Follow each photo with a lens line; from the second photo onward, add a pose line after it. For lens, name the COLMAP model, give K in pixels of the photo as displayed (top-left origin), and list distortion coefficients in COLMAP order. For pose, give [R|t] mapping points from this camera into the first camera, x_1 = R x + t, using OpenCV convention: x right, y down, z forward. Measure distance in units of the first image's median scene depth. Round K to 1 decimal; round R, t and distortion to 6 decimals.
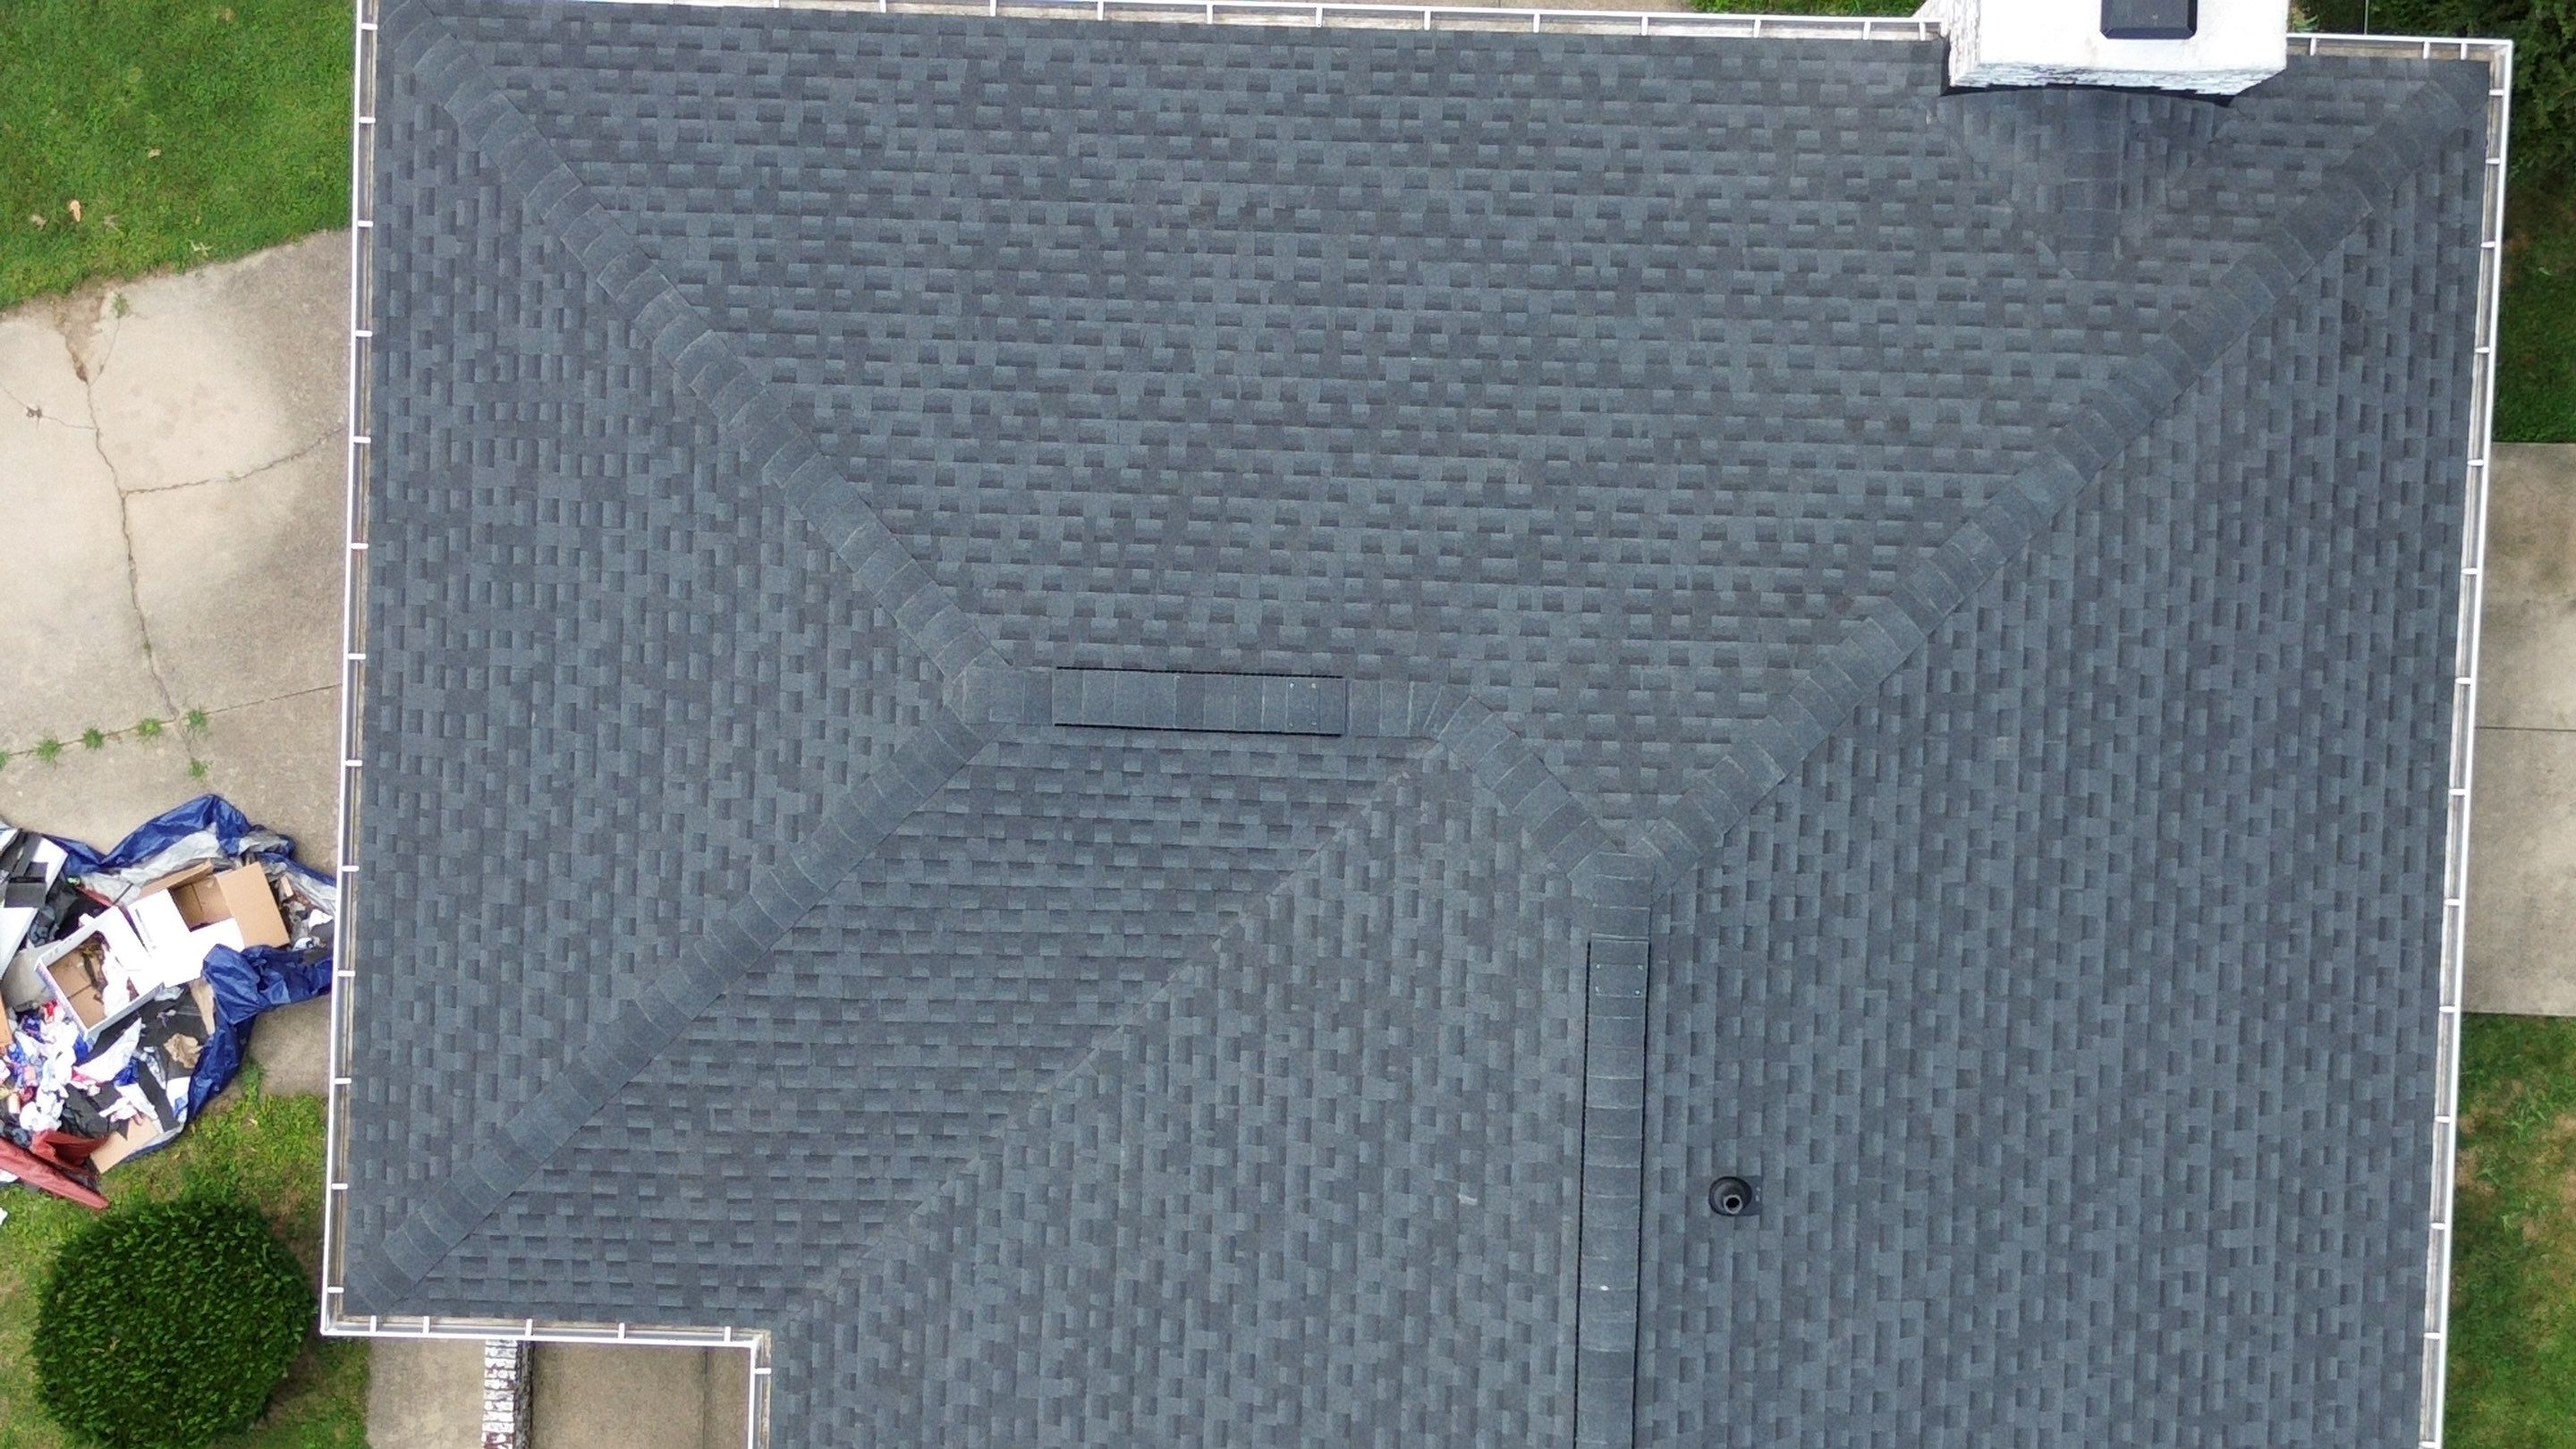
lens RADIAL K [[3606.1, 0, 1308.0], [0, 3606.1, 702.7], [0, 0, 1]] dist [0.075802, 0.000000]
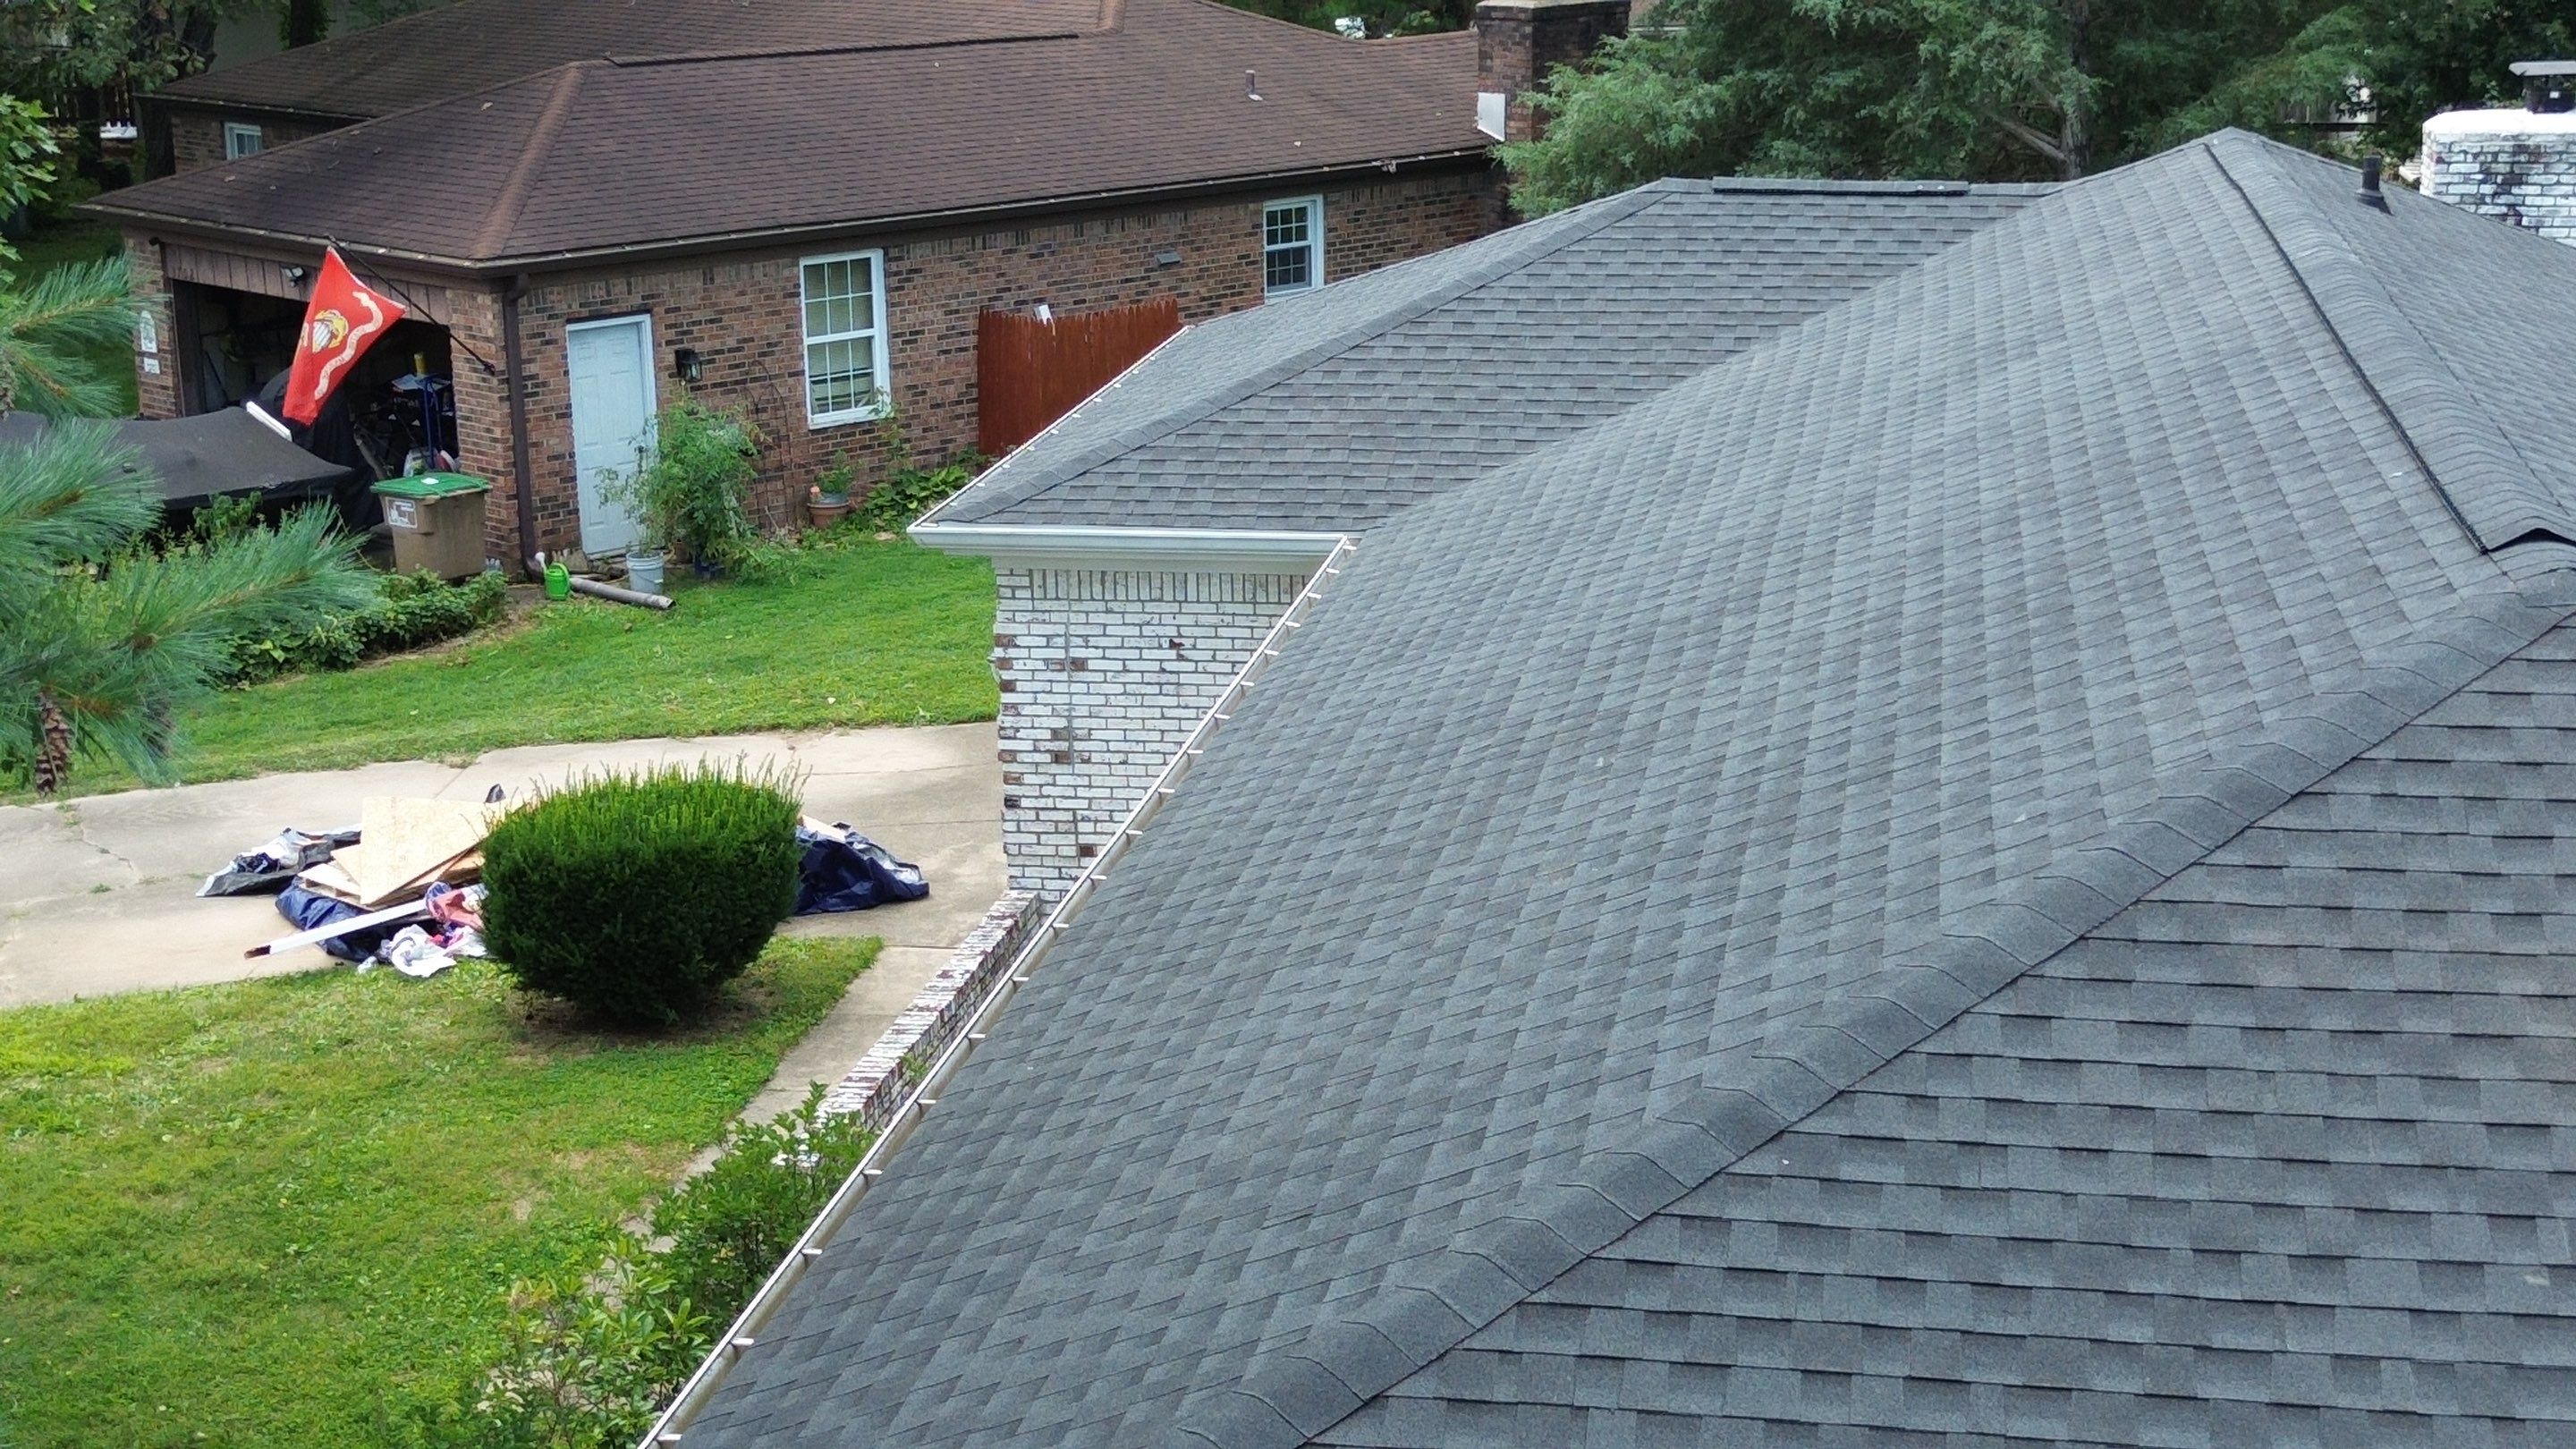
lens RADIAL K [[3606.1, 0, 1287.1], [0, 3606.1, 739.6], [0, 0, 1]] dist [0.075802, 0.000000]
pose [[0.990874, 0.044291, -0.127306, -0.048107], [-0.133948, 0.218068, -0.966698, 1.156144], [-0.015055, 0.974928, 0.222010, 0.880337]]
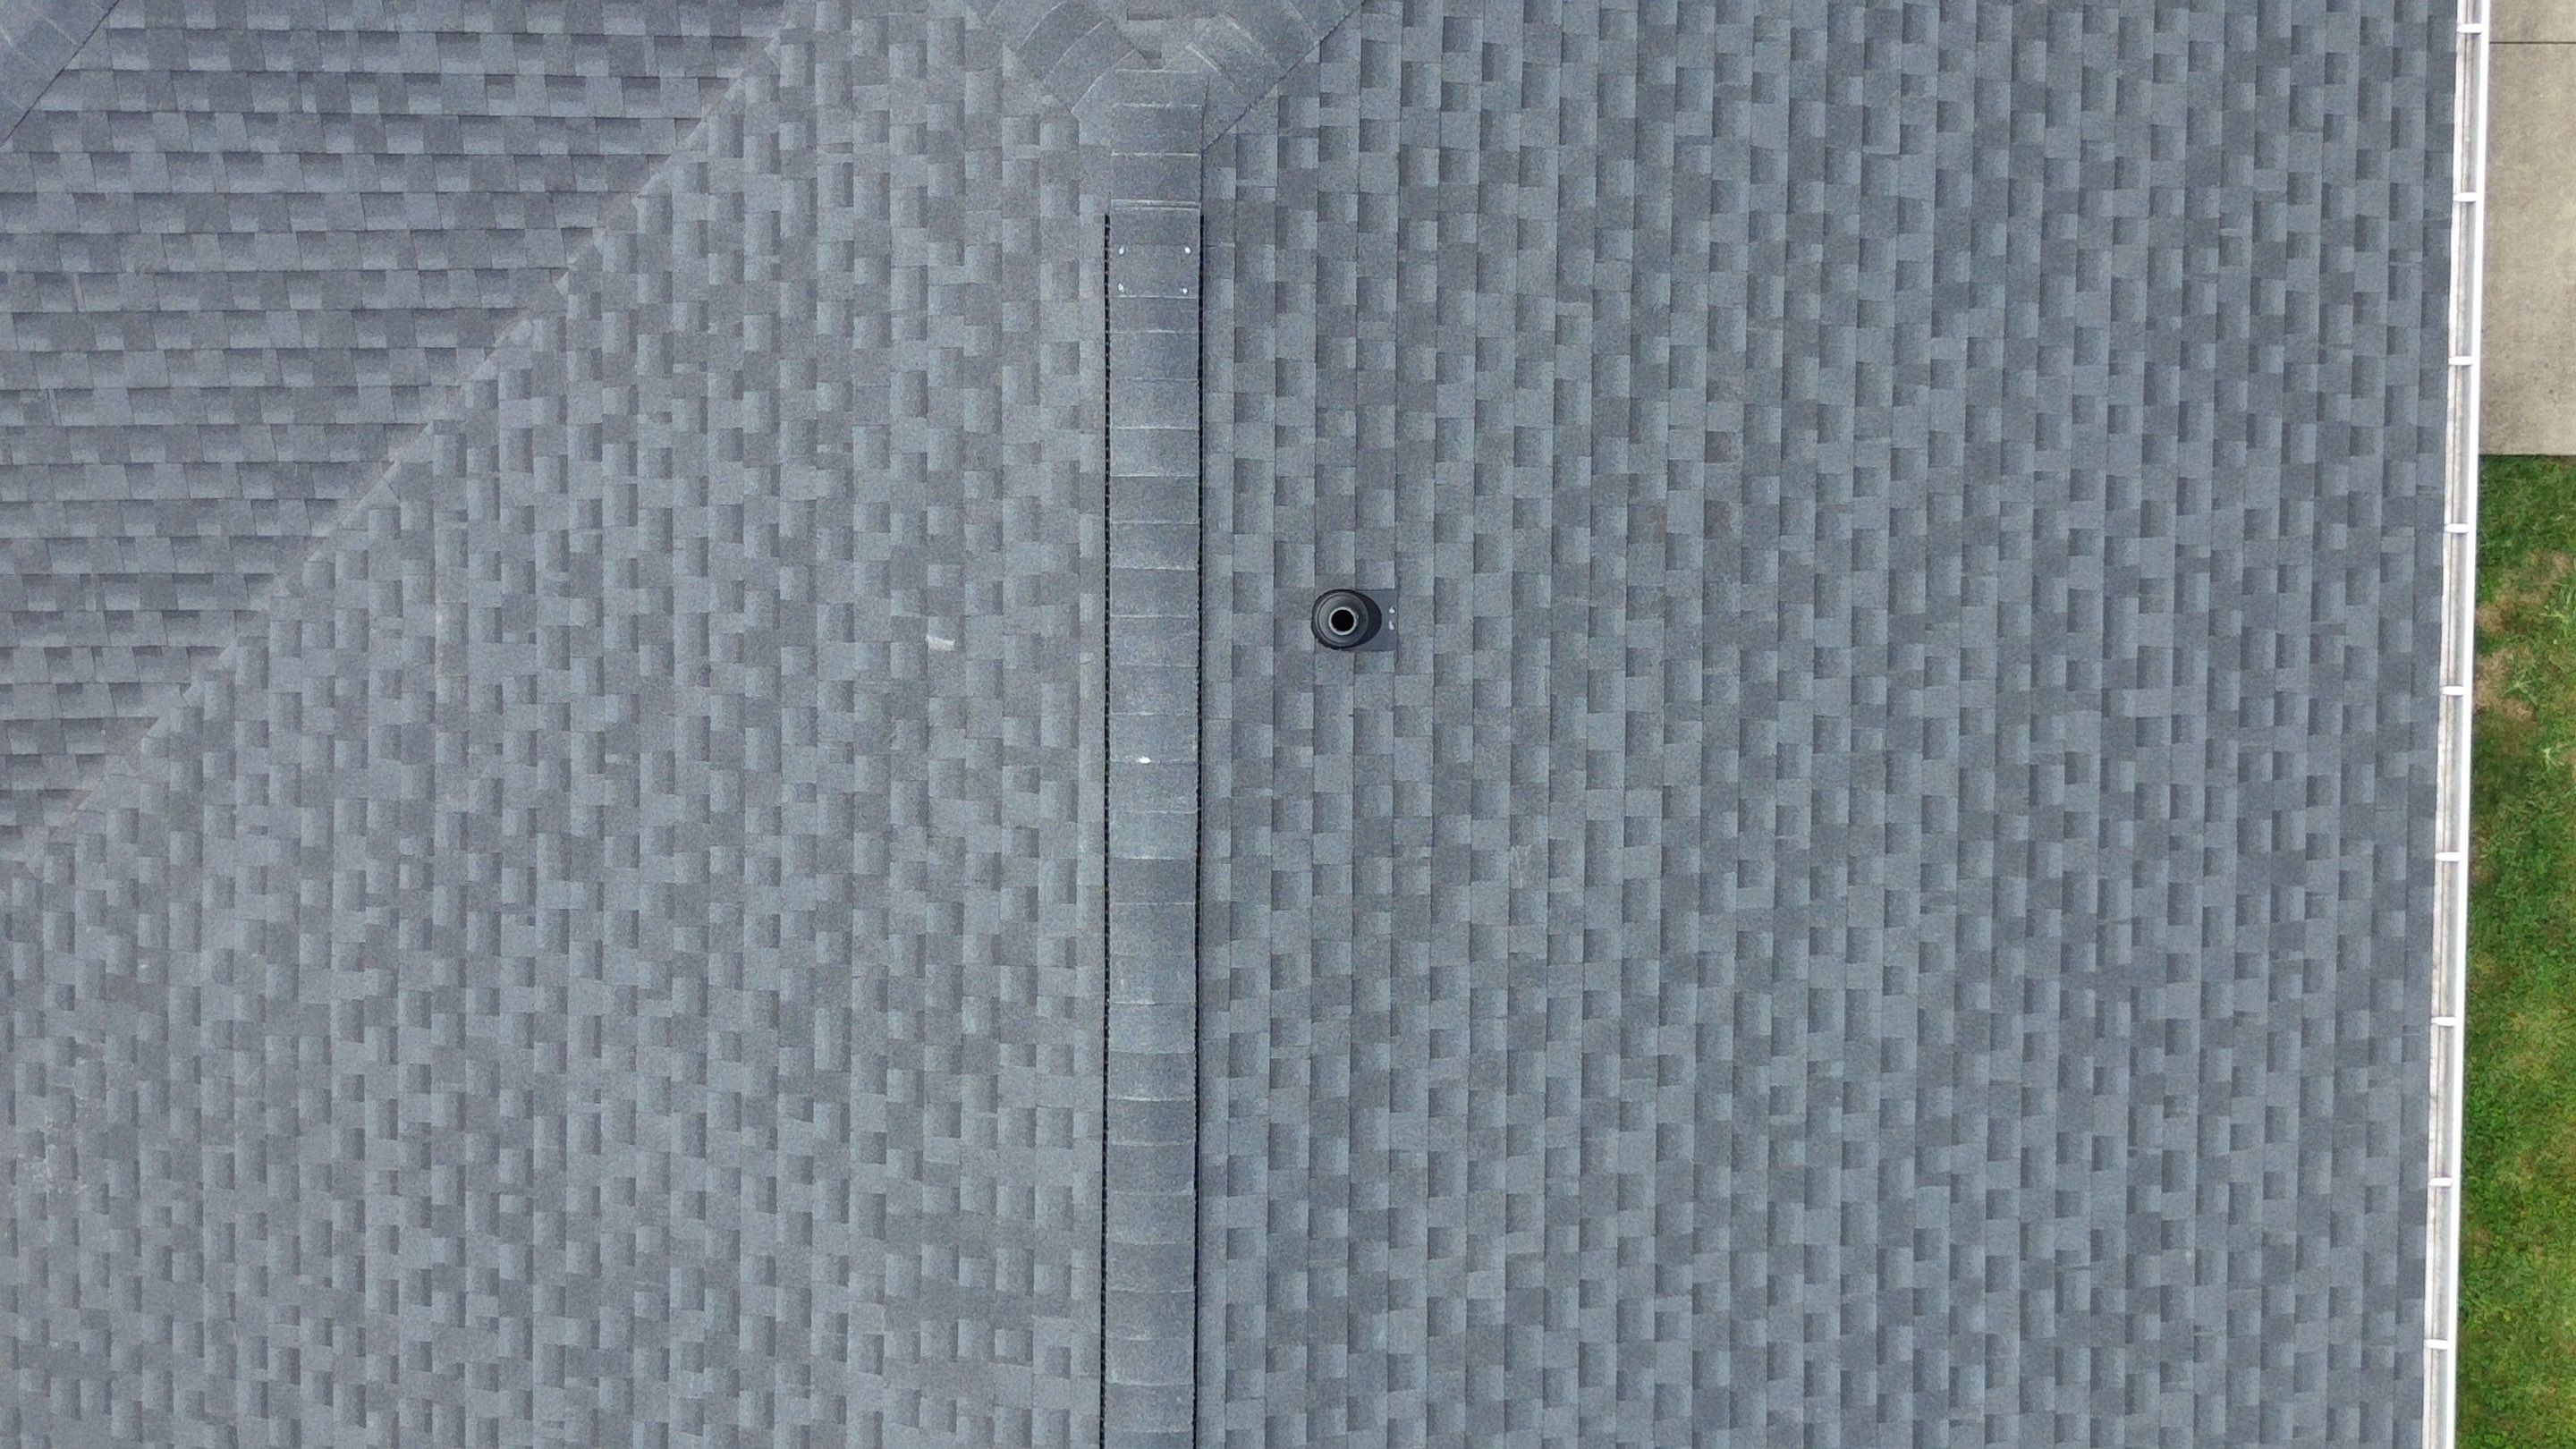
lens RADIAL K [[3606.1, 0, 1285.2], [0, 3606.1, 723.3], [0, 0, 1]] dist [0.075802, 0.000000]
pose [[0.999652, -0.026379, -0.000336, 0.100970], [0.026381, 0.999608, 0.009402, 0.141747], [0.000088, -0.009408, 0.999956, 0.347642]]
